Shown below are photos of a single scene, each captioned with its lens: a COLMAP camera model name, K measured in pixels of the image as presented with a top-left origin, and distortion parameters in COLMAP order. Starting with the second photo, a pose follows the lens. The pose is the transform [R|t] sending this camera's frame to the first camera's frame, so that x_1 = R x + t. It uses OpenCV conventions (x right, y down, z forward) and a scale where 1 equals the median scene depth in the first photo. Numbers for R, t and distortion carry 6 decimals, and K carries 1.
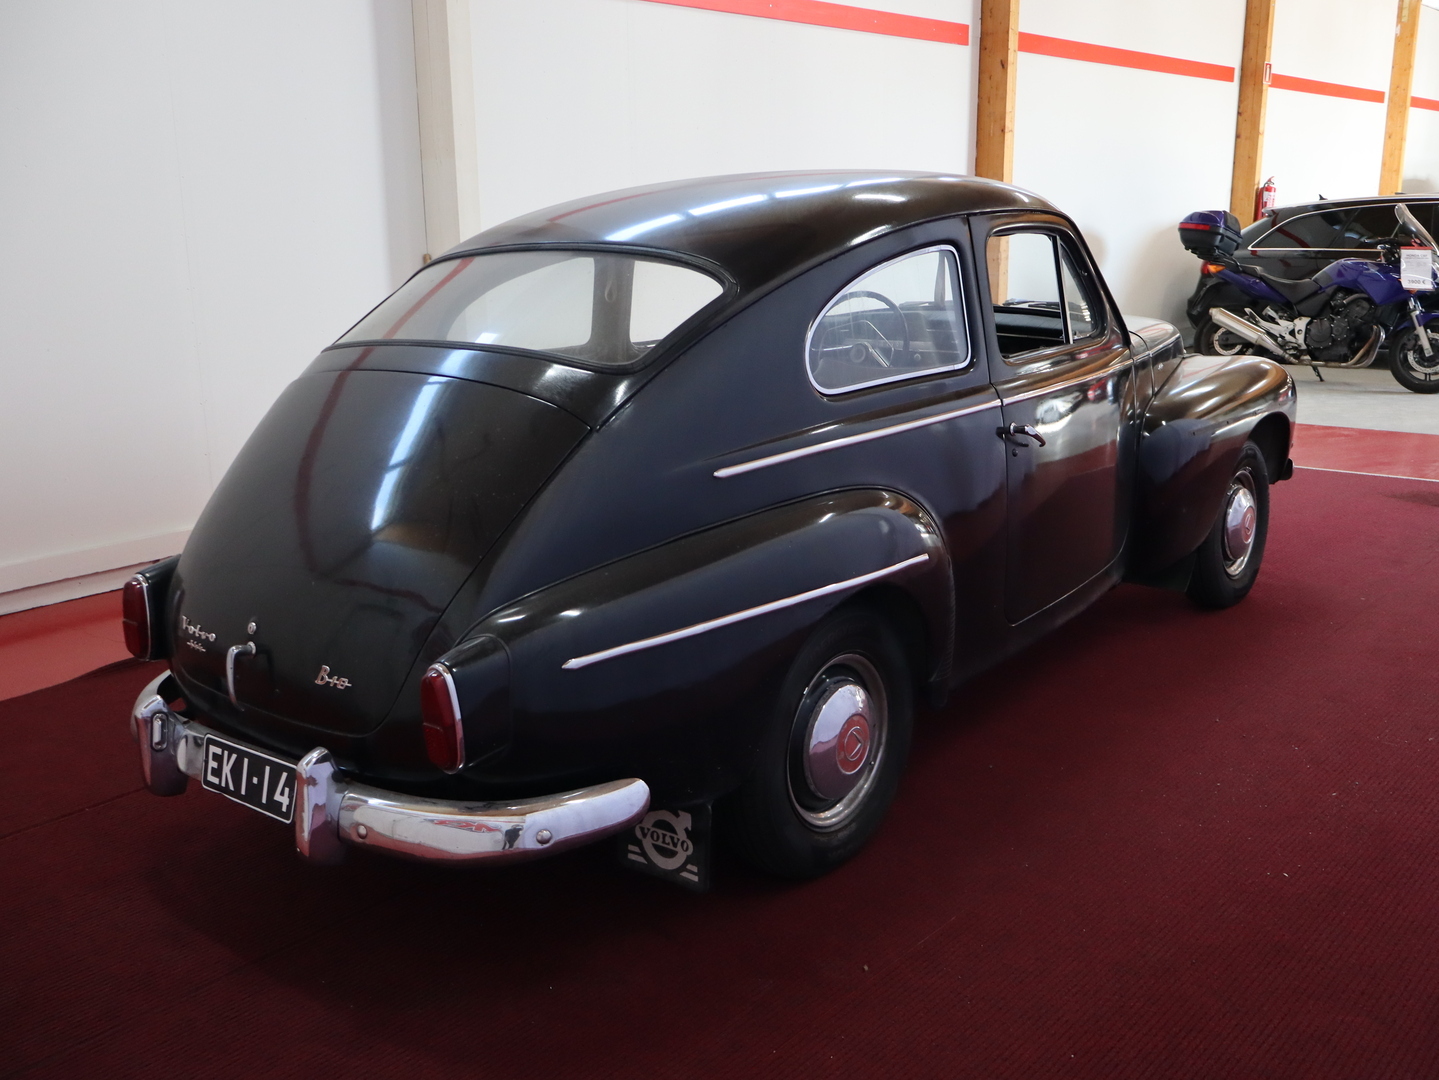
lens RADIAL K [[1365.3, 0, 717.6], [0, 1365.3, 536.5], [0, 0, 1]] dist [-0.005402, 0.000000]
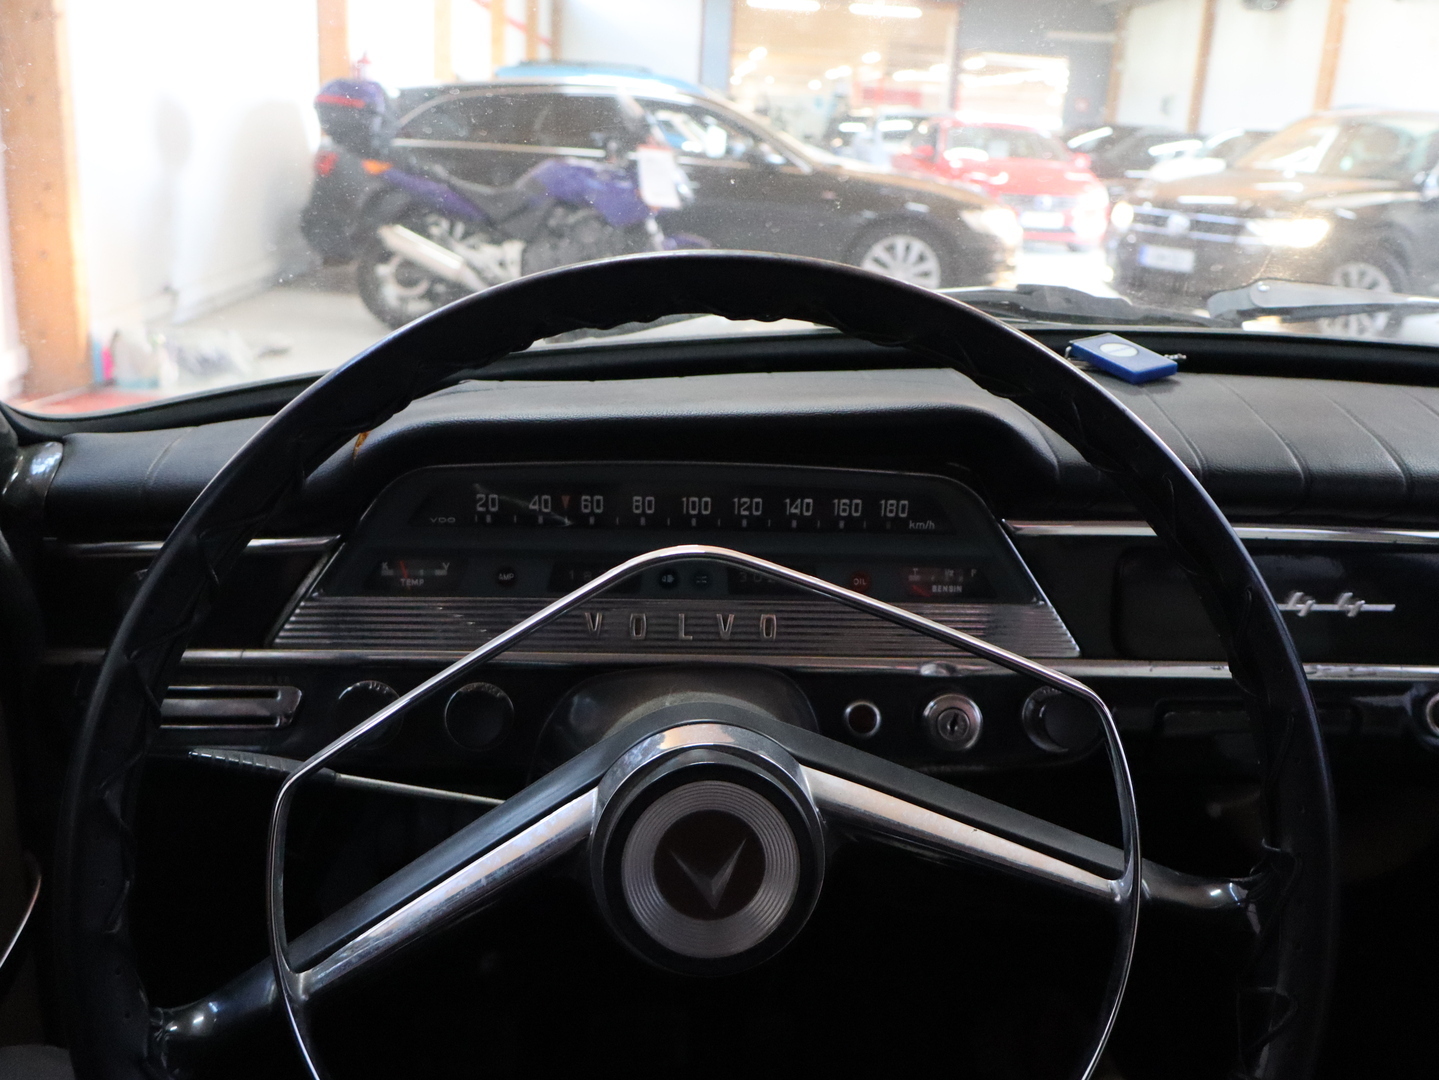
lens RADIAL K [[1365.3, 0, 725.3], [0, 1365.3, 542.0], [0, 0, 1]] dist [-0.005402, 0.000000]
pose [[0.729851, -0.144428, 0.668176, 0.059378], [0.097621, 0.989429, 0.107236, -0.269347], [-0.676600, -0.013038, 0.736235, 1.508694]]
